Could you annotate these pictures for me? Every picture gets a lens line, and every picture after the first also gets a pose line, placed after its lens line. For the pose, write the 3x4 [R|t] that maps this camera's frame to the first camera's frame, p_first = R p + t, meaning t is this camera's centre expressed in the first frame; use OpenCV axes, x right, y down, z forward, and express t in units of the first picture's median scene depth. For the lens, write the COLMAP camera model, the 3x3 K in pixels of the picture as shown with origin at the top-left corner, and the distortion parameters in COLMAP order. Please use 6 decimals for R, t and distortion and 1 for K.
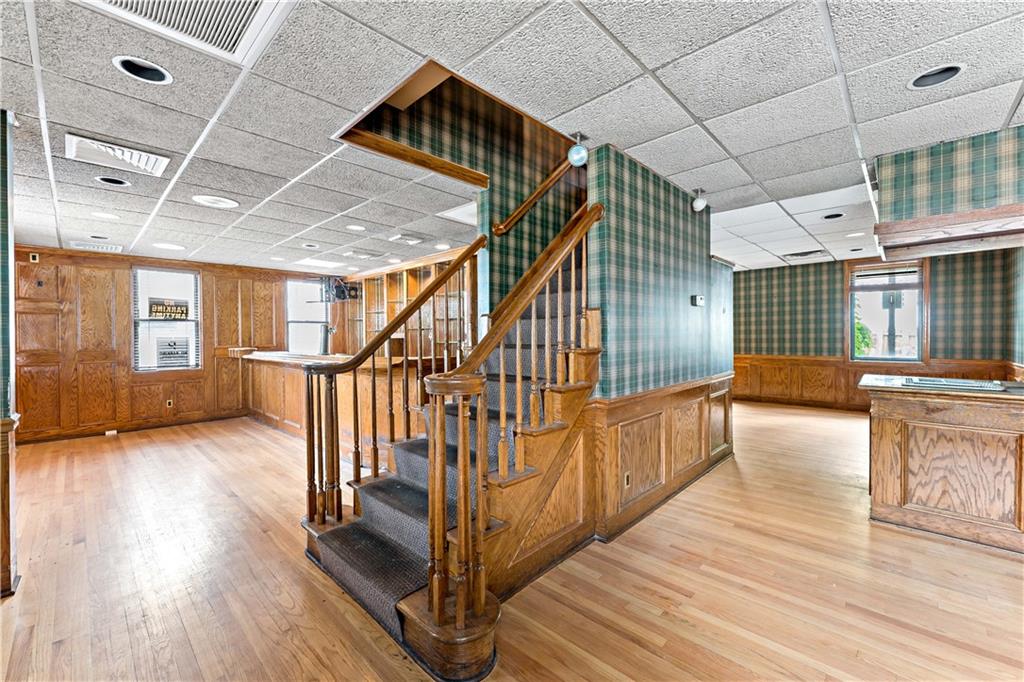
lens RADIAL K [[415.9, 0, 510.5], [0, 415.9, 339.2], [0, 0, 1]] dist [-0.000631, 0.000859]
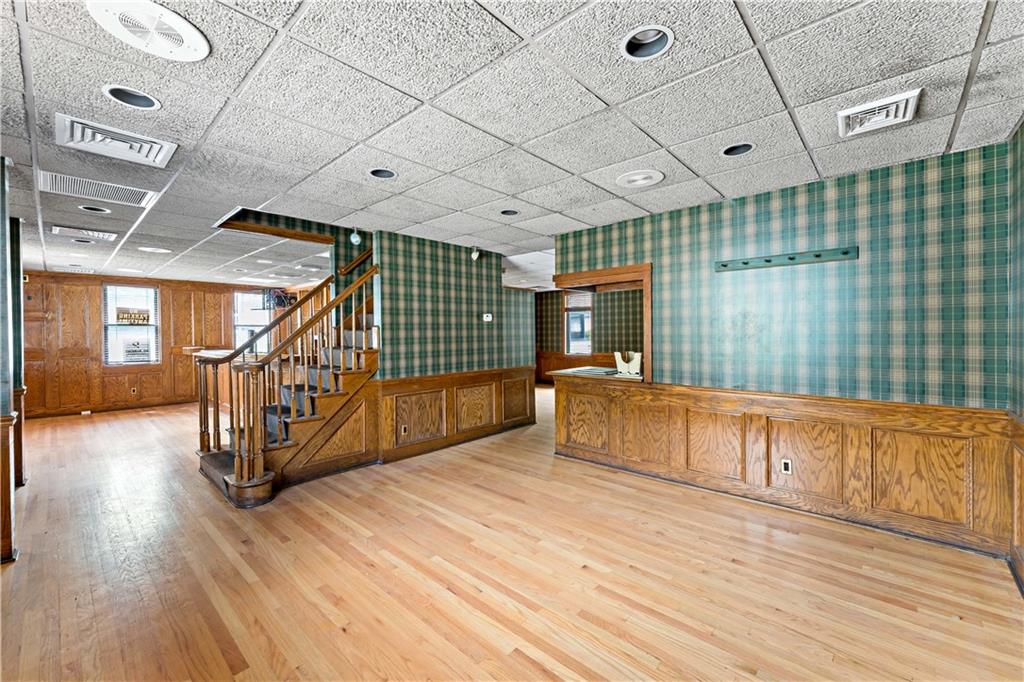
lens RADIAL K [[415.9, 0, 514.1], [0, 415.9, 340.0], [0, 0, 1]] dist [-0.000631, 0.000859]
pose [[0.999653, 0.003265, 0.026152, 0.350103], [-0.003436, 0.999973, 0.006498, -0.014479], [-0.026131, -0.006585, 0.999637, -0.340108]]
